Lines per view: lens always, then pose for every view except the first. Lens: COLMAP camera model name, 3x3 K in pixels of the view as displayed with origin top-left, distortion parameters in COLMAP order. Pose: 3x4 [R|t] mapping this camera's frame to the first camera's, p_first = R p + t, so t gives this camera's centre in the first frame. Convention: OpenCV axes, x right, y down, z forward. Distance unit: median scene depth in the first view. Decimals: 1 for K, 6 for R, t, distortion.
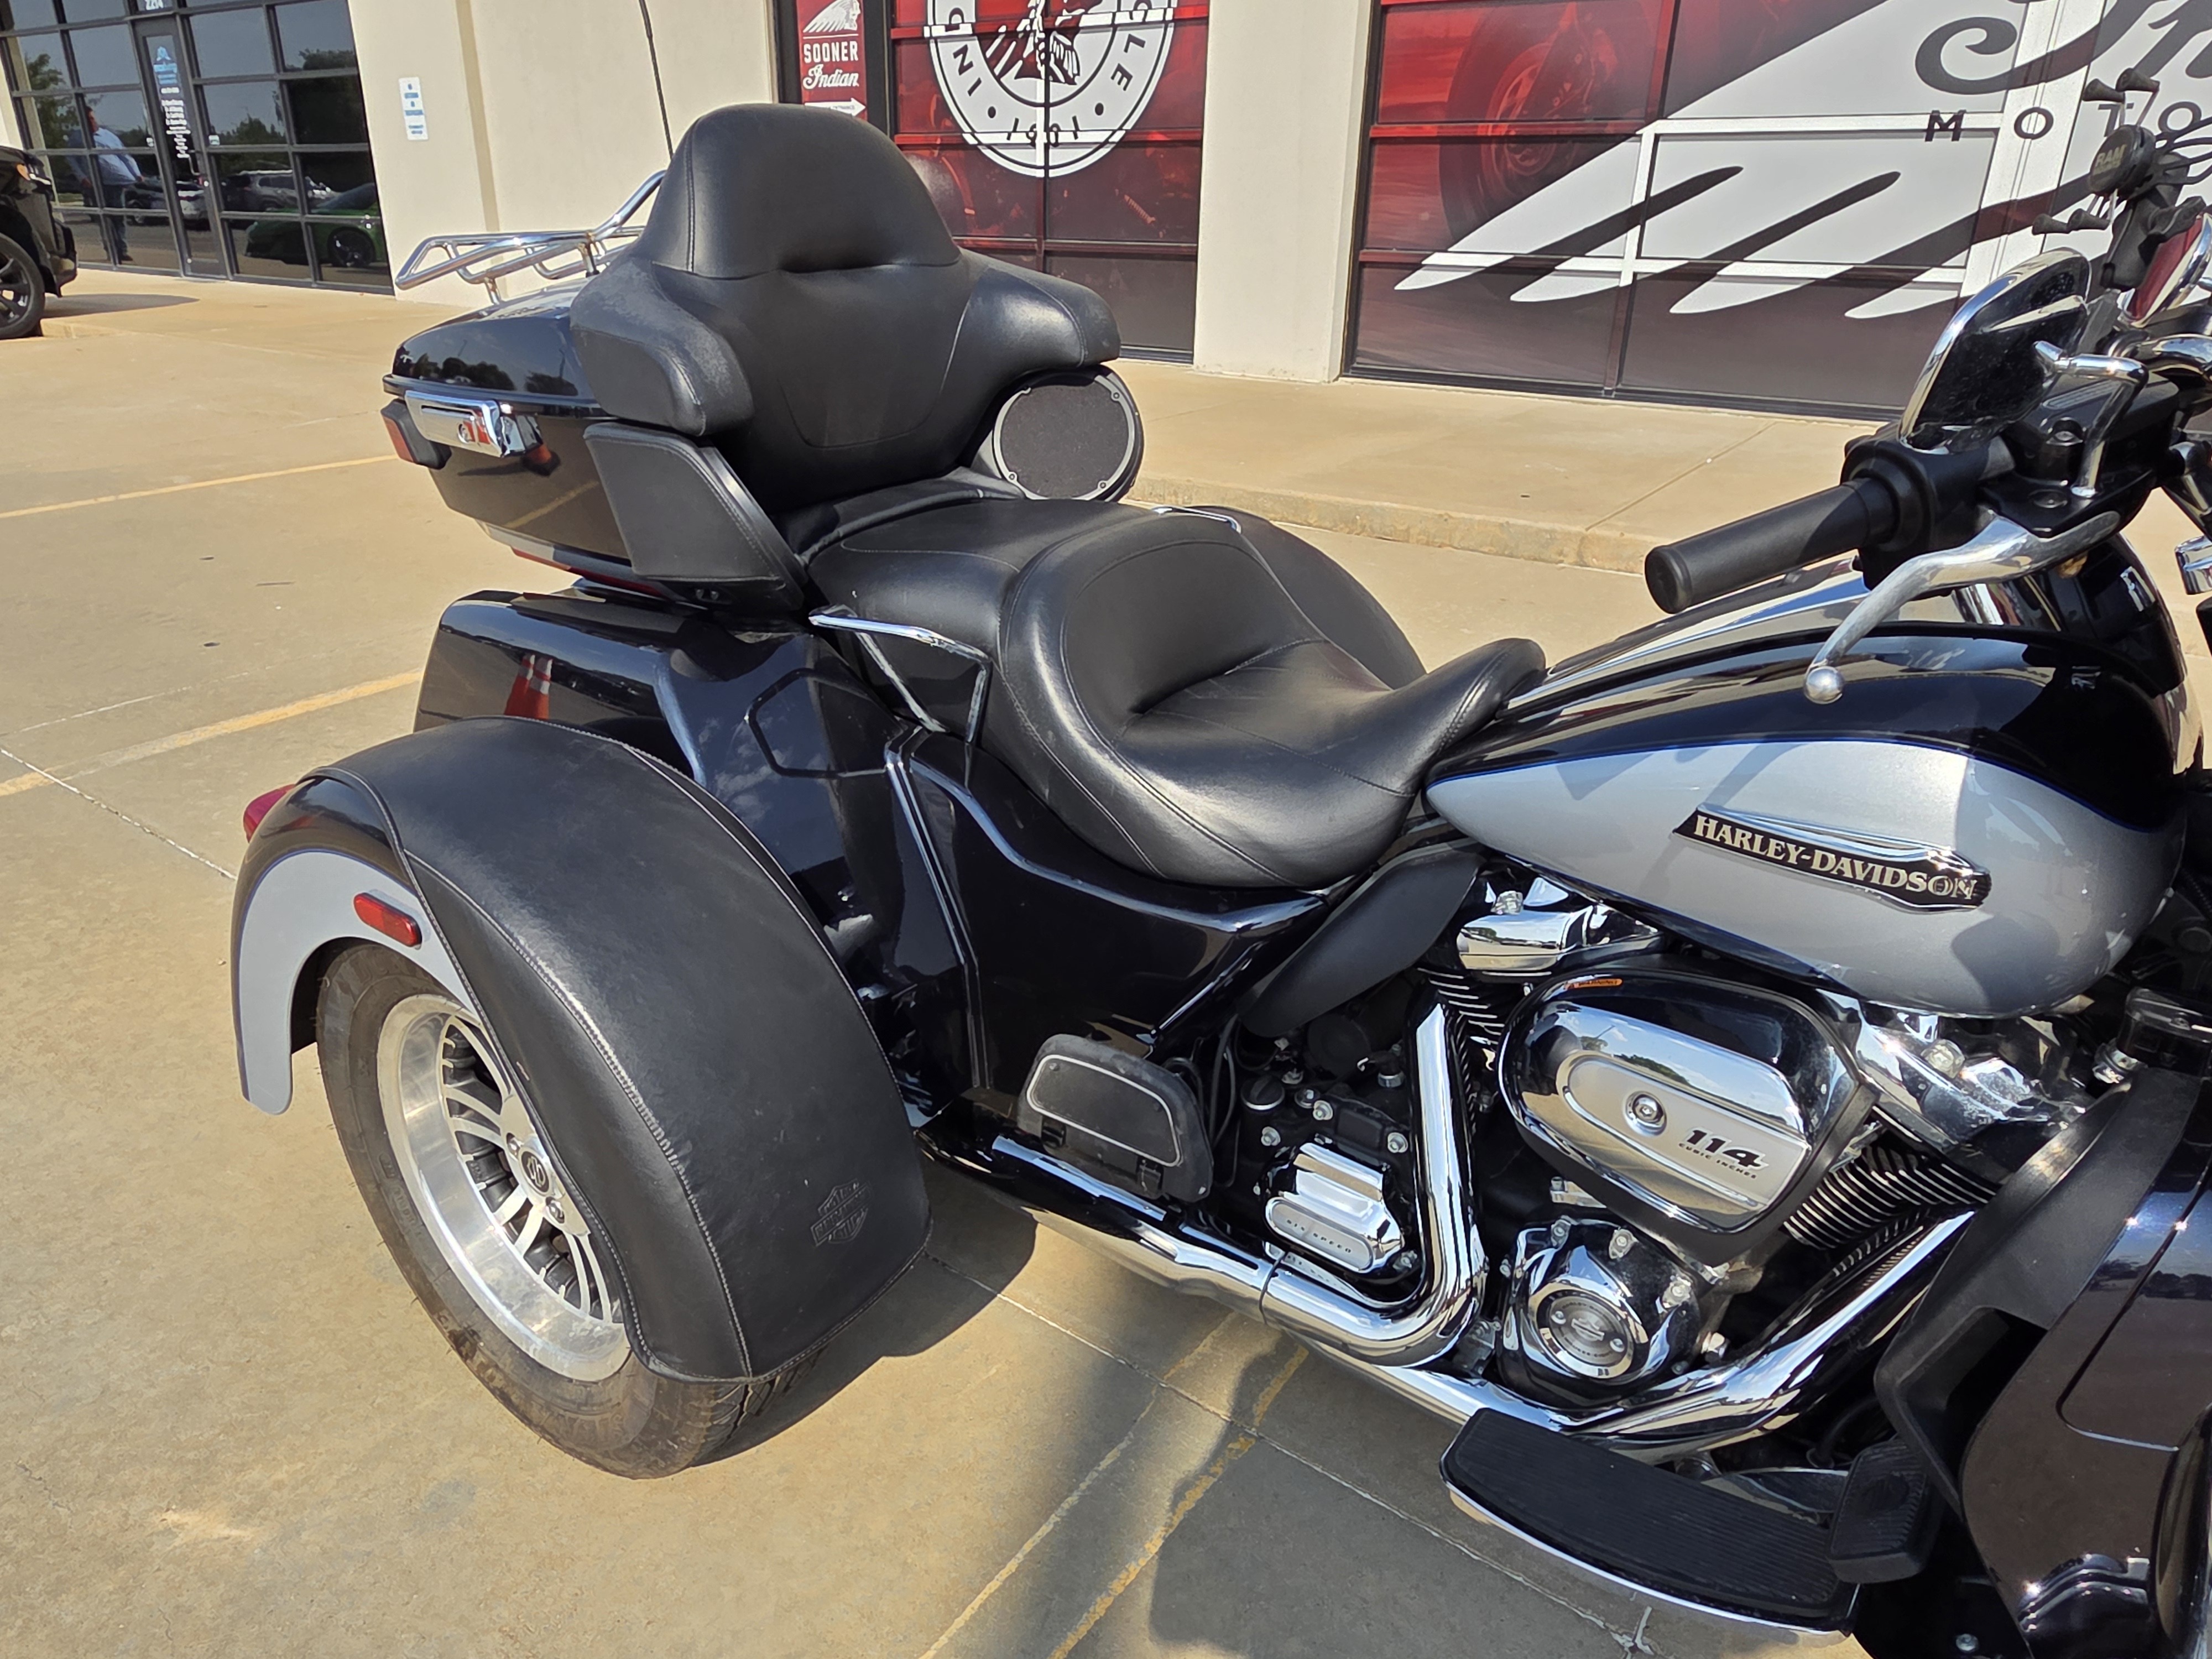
lens RADIAL K [[1522.2, 0, 1024.0], [0, 1522.2, 858.0], [0, 0, 1]] dist [0.010522, -0.003719]
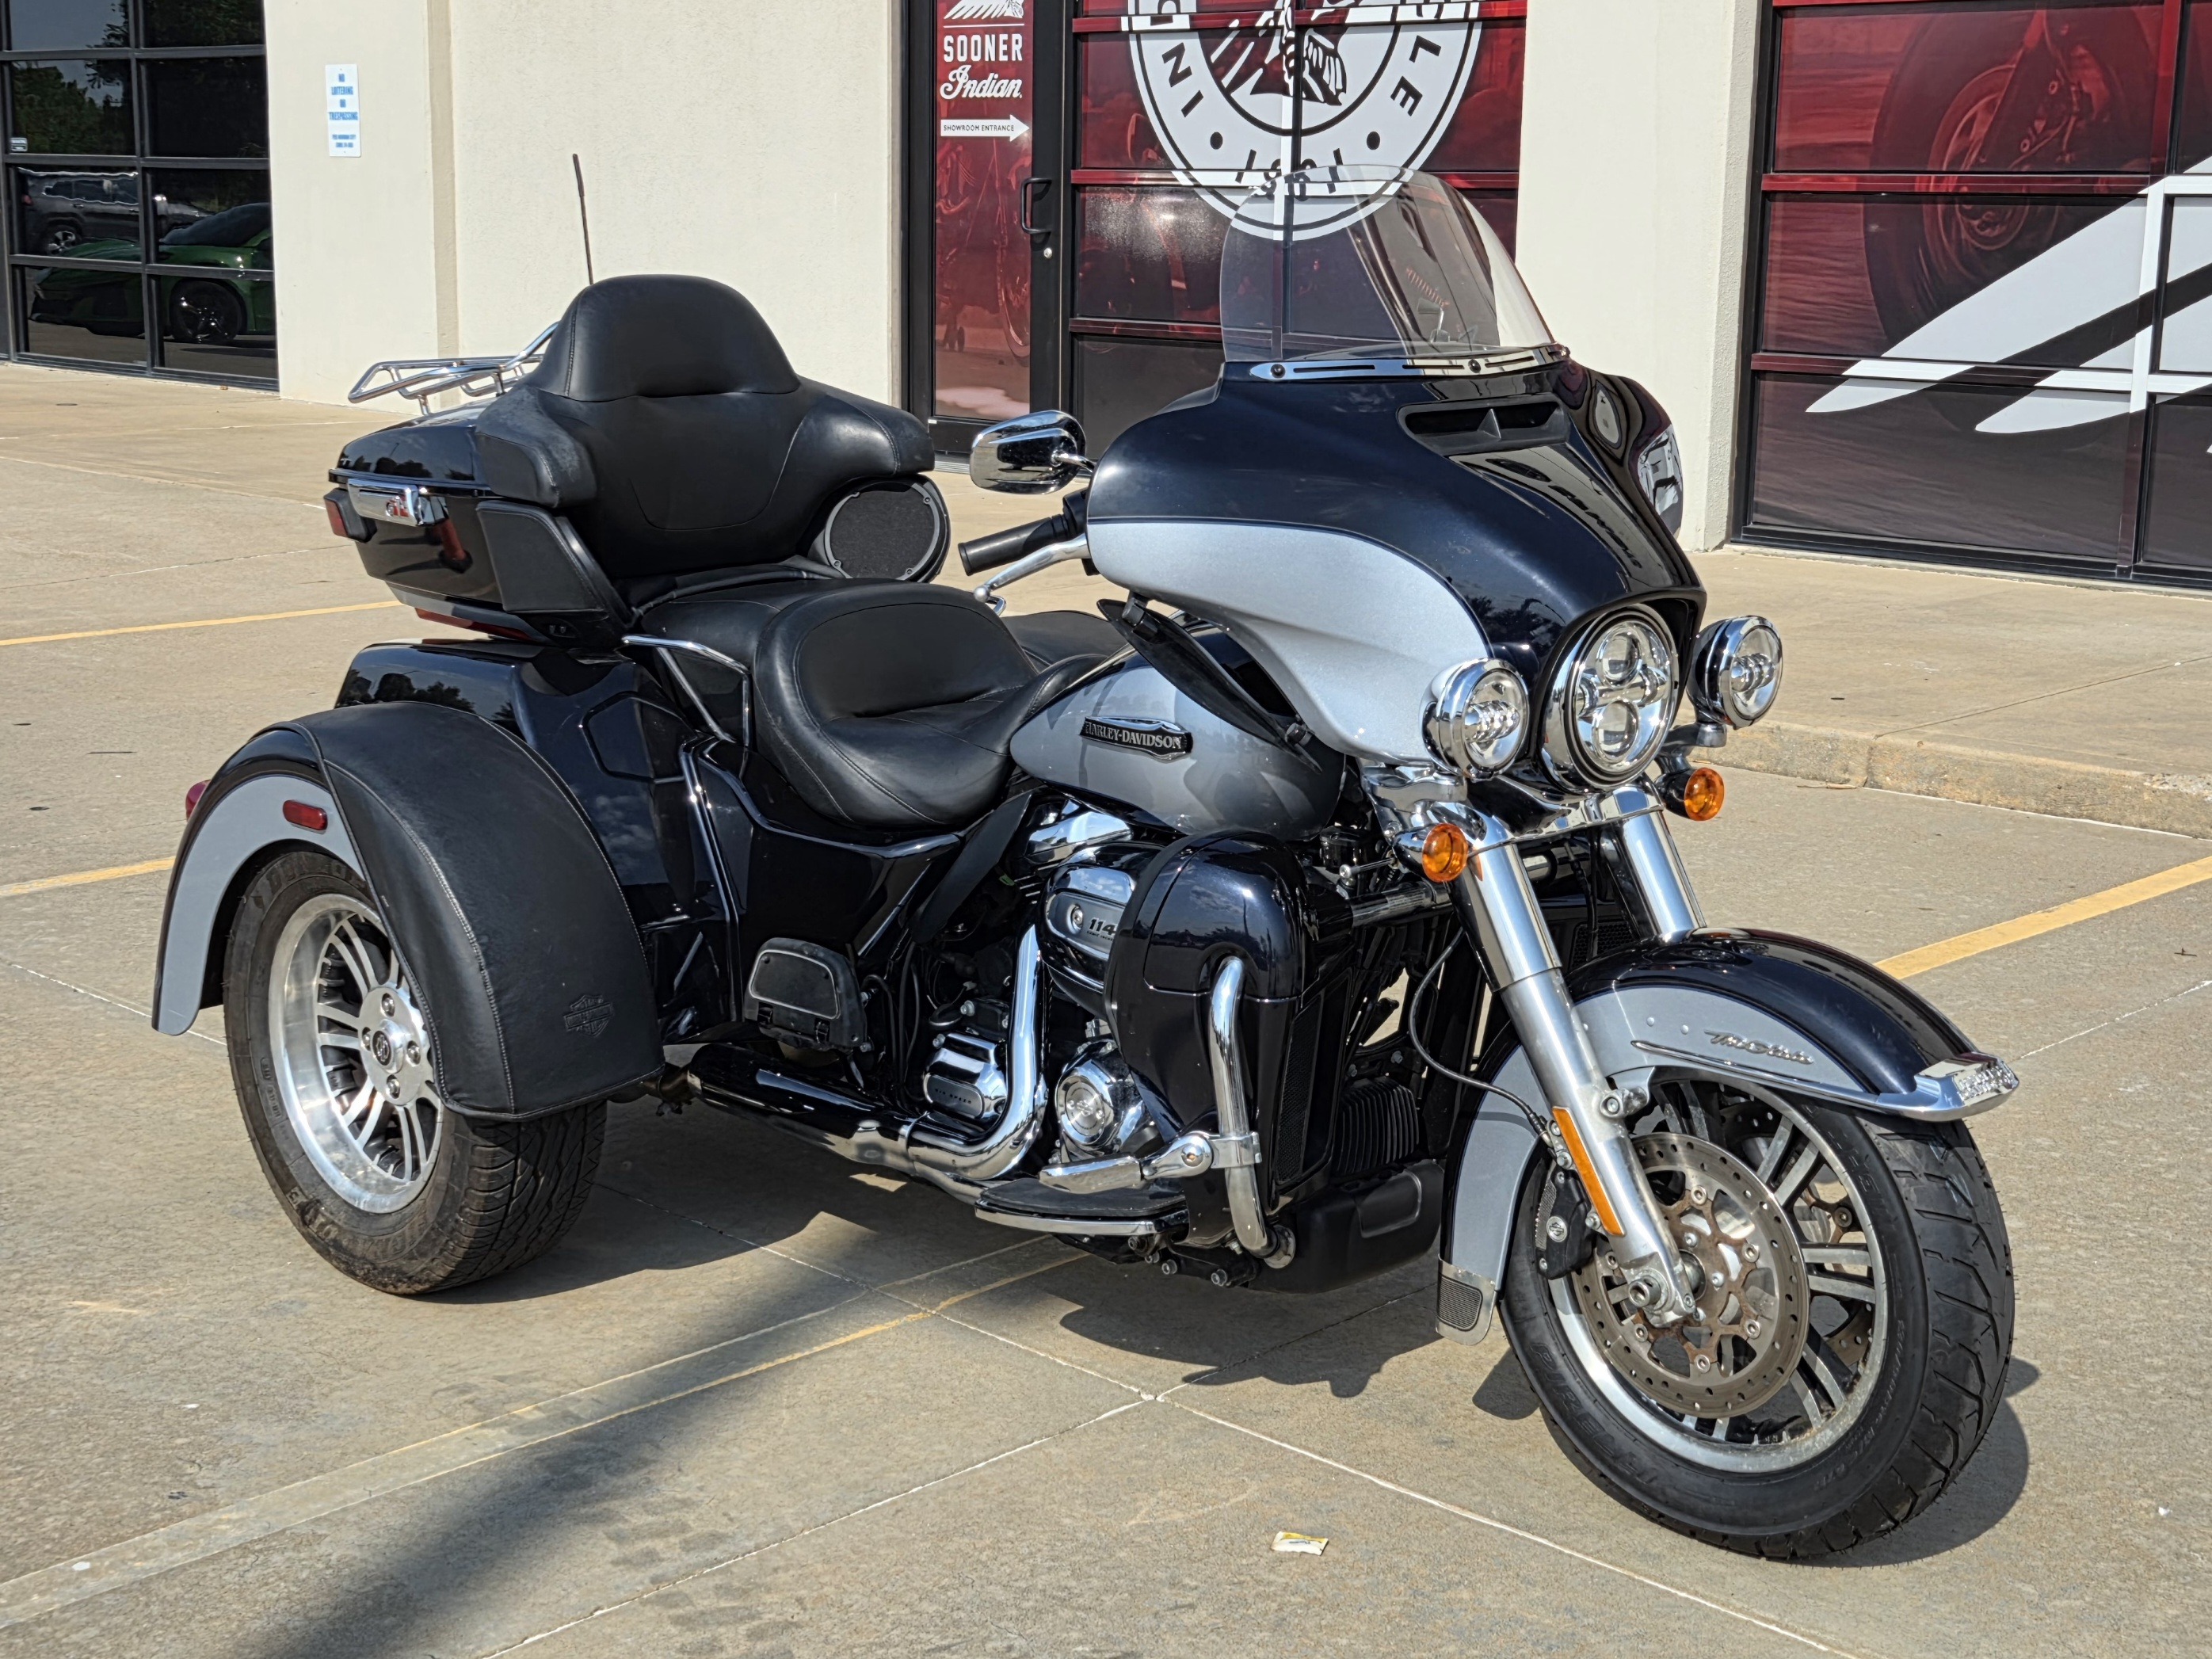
lens RADIAL K [[3196.0, 0, 1050.4], [0, 3196.0, 795.6], [0, 0, 1]] dist [0.095060, 0.000000]
pose [[0.991472, 0.033384, -0.125974, 0.456274], [-0.061454, 0.972180, -0.226030, 0.455039], [0.114924, 0.231844, 0.965940, -1.276451]]
